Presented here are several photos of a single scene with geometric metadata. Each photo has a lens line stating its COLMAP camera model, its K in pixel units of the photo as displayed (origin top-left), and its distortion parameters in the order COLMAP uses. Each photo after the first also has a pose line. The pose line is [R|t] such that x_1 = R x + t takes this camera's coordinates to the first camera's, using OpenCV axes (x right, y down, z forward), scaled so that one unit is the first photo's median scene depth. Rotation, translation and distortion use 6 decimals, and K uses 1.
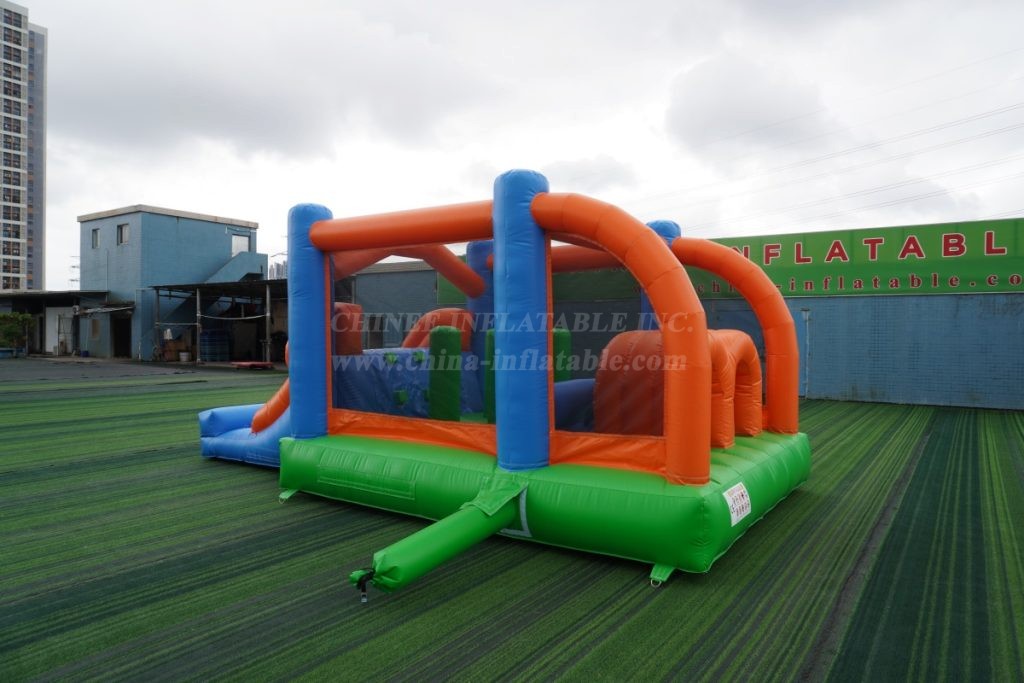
lens RADIAL K [[679.4, 0, 515.0], [0, 679.4, 339.2], [0, 0, 1]] dist [-0.042870, 0.029479]
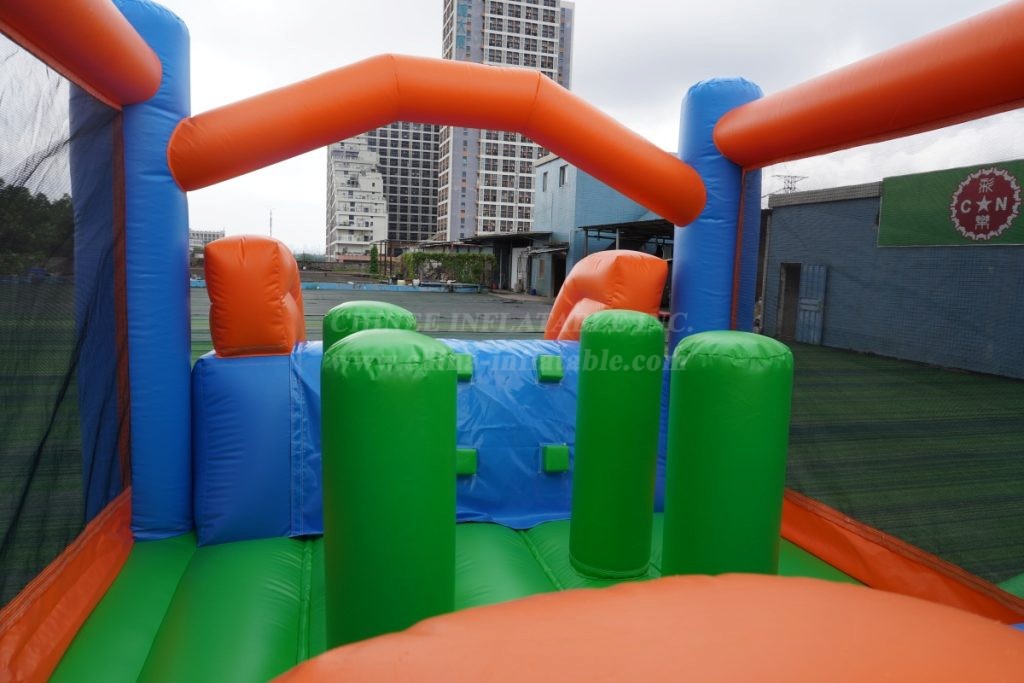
lens RADIAL K [[679.4, 0, 509.3], [0, 679.4, 340.1], [0, 0, 1]] dist [-0.042870, 0.029479]
pose [[0.760295, 0.091470, -0.643106, 0.087414], [-0.036544, 0.994491, 0.098245, -0.016165], [0.648550, -0.051194, 0.759449, 0.367979]]
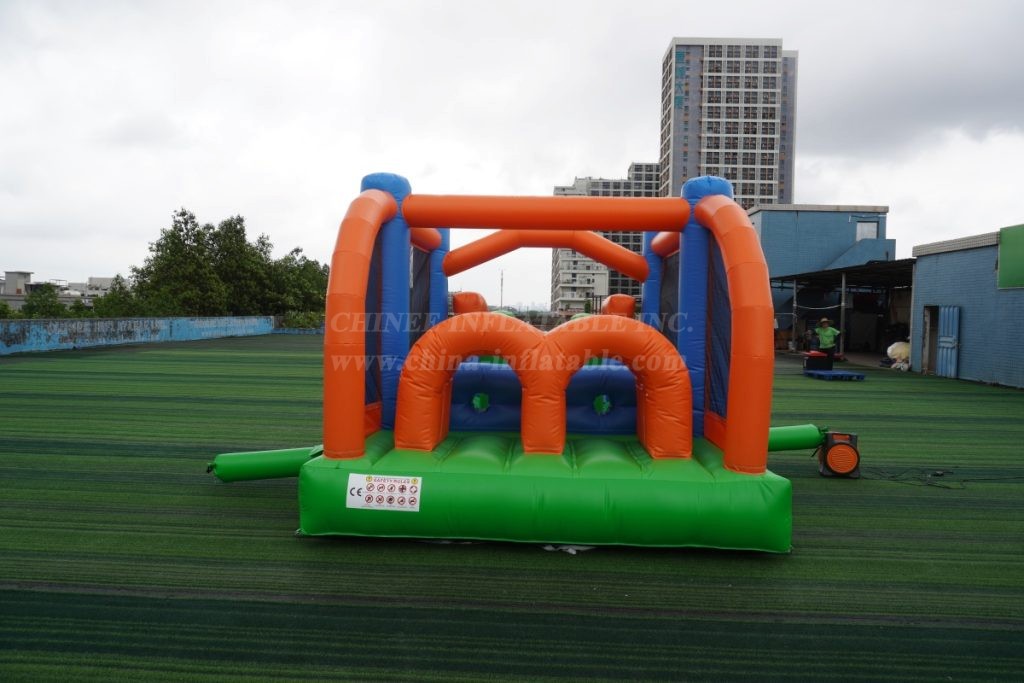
lens RADIAL K [[679.4, 0, 514.9], [0, 679.4, 339.8], [0, 0, 1]] dist [-0.042870, 0.029479]
pose [[0.519923, 0.034685, -0.853509, 0.399359], [-0.023524, 0.999378, 0.026283, -0.000473], [0.853889, 0.006413, 0.520416, 0.211627]]
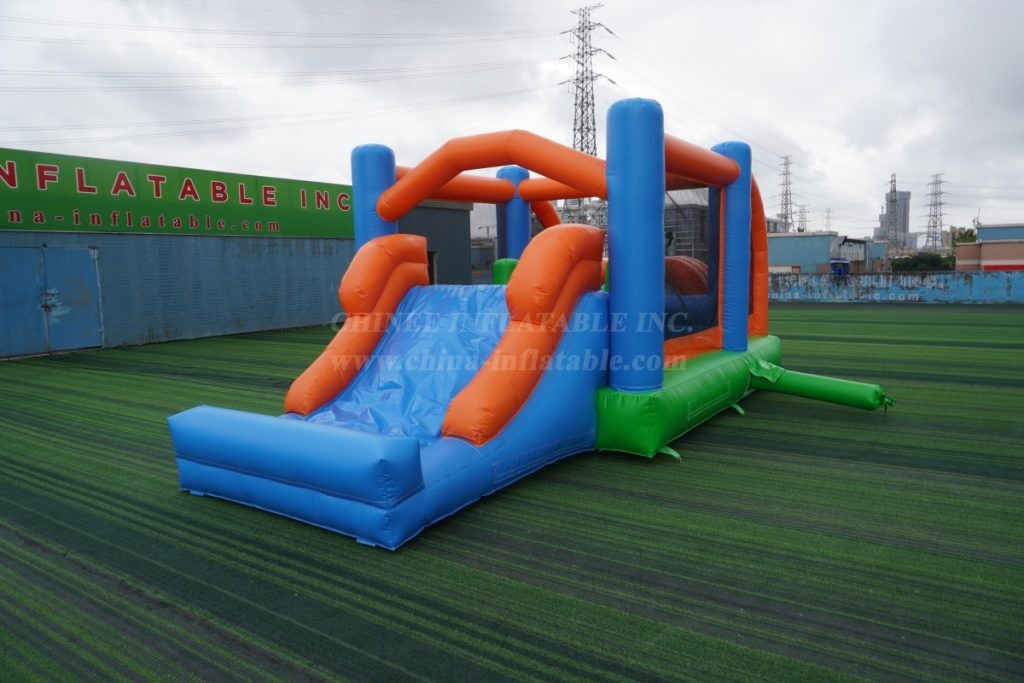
lens RADIAL K [[679.4, 0, 516.7], [0, 679.4, 335.6], [0, 0, 1]] dist [-0.042870, 0.029479]
pose [[-0.009419, -0.107883, 0.994119, -0.483658], [0.035312, 0.993507, 0.108152, -0.005201], [-0.999332, 0.036123, -0.005548, 0.498989]]
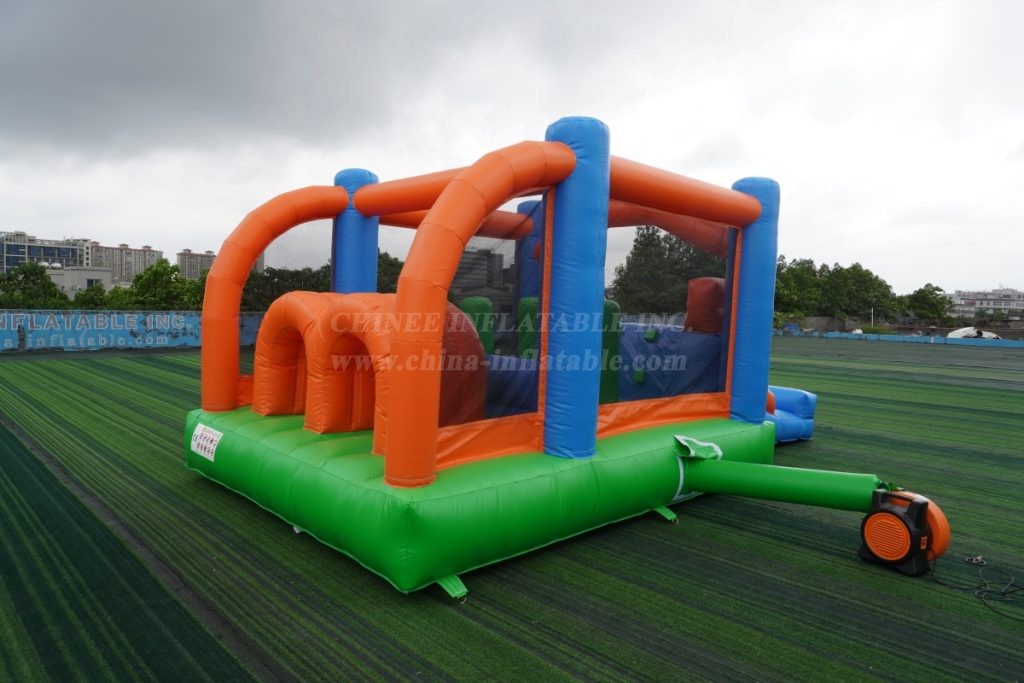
lens RADIAL K [[679.4, 0, 496.3], [0, 679.4, 339.9], [0, 0, 1]] dist [-0.042870, 0.029479]
pose [[-0.220386, 0.038081, -0.974669, 0.425865], [-0.037941, 0.998147, 0.047578, 0.000242], [0.974674, 0.047466, -0.218533, 0.552534]]
